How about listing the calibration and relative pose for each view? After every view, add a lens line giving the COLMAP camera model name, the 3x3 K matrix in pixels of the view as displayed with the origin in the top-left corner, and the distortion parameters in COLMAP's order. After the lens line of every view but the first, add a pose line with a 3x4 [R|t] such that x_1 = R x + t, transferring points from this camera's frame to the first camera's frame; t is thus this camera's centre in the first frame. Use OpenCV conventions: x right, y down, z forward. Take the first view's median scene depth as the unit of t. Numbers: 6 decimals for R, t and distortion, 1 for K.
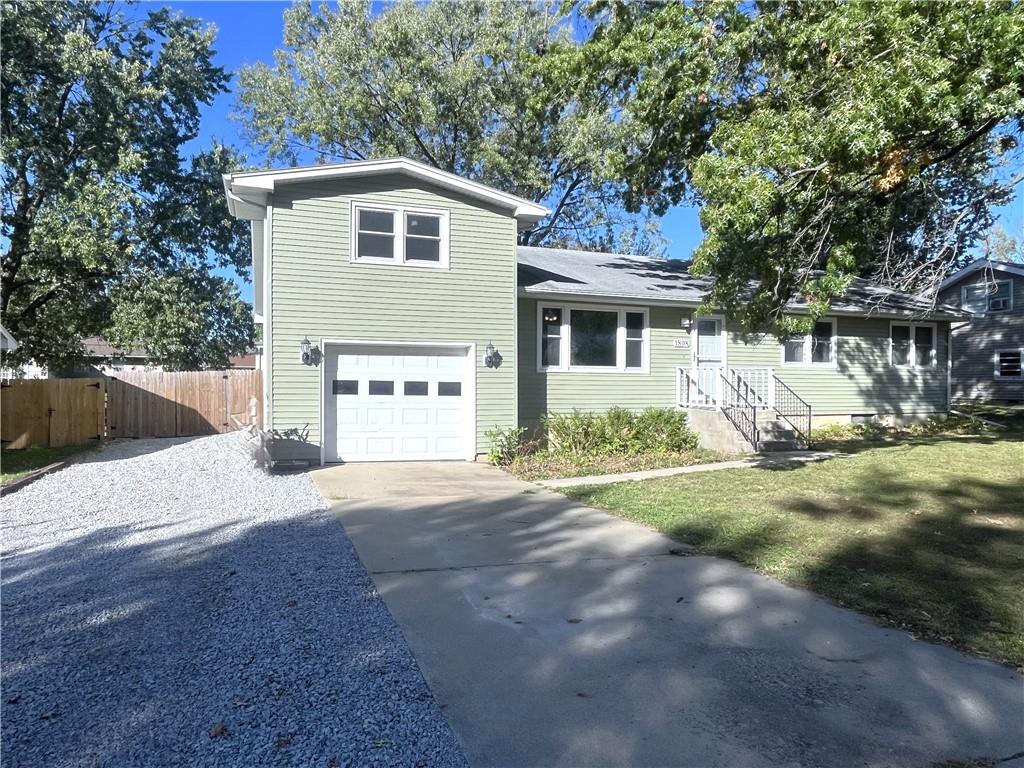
lens RADIAL K [[652.0, 0, 527.1], [0, 652.0, 386.3], [0, 0, 1]] dist [0.000930, 0.001736]
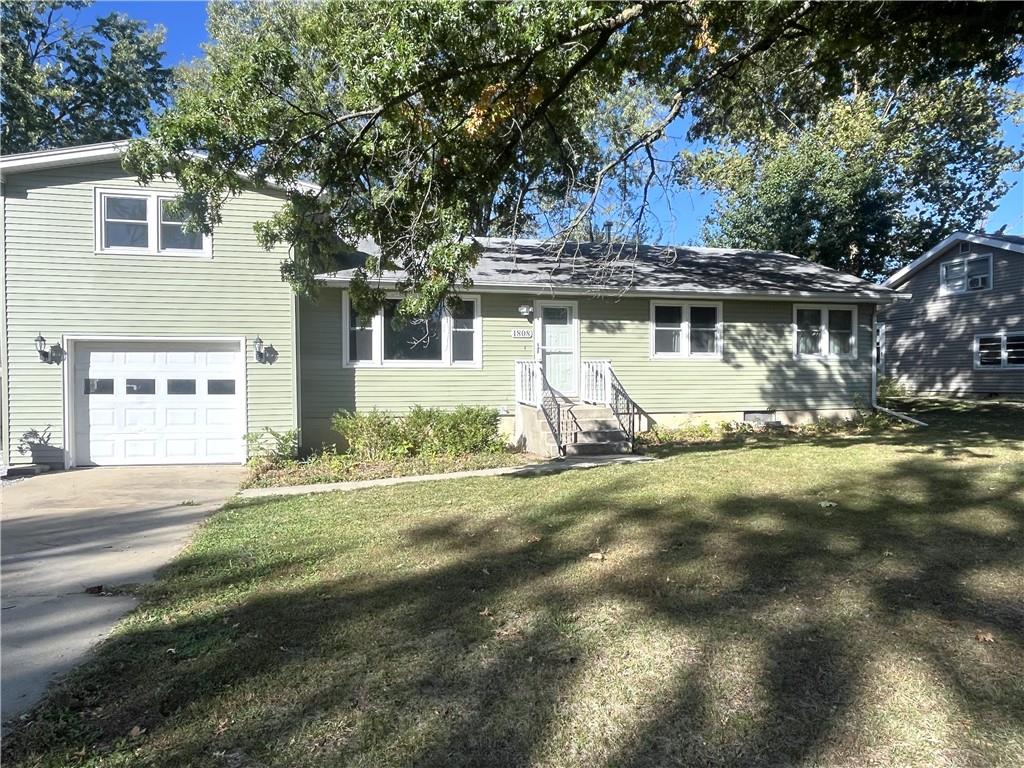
lens RADIAL K [[658.5, 0, 512.0], [0, 658.5, 384.0], [0, 0, 1]] dist [-0.003303, -0.000288]
pose [[0.993478, -0.008264, -0.113727, 0.337989], [0.008835, 0.999951, 0.004522, -0.000771], [0.113684, -0.005497, 0.993502, 0.099360]]
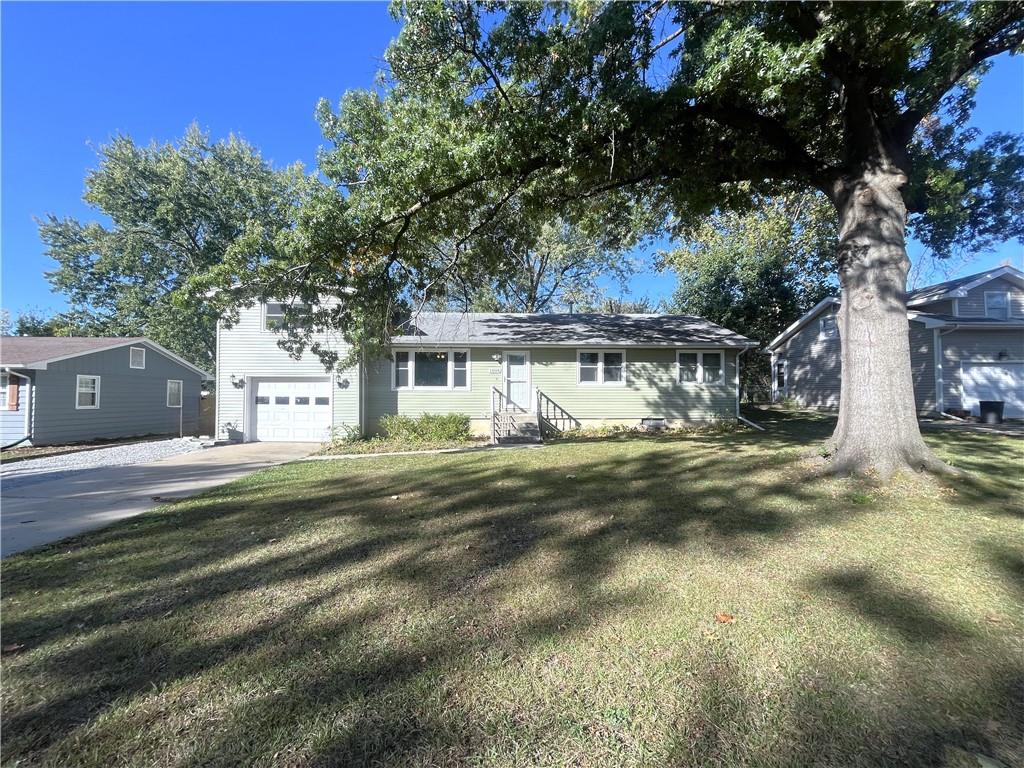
lens RADIAL K [[411.1, 0, 511.0], [0, 411.1, 385.5], [0, 0, 1]] dist [-0.004584, 0.000064]
pose [[0.950628, -0.012432, -0.310082, 0.592324], [0.004116, 0.999614, -0.027461, -0.004598], [0.310304, 0.024829, 0.950313, 0.098870]]
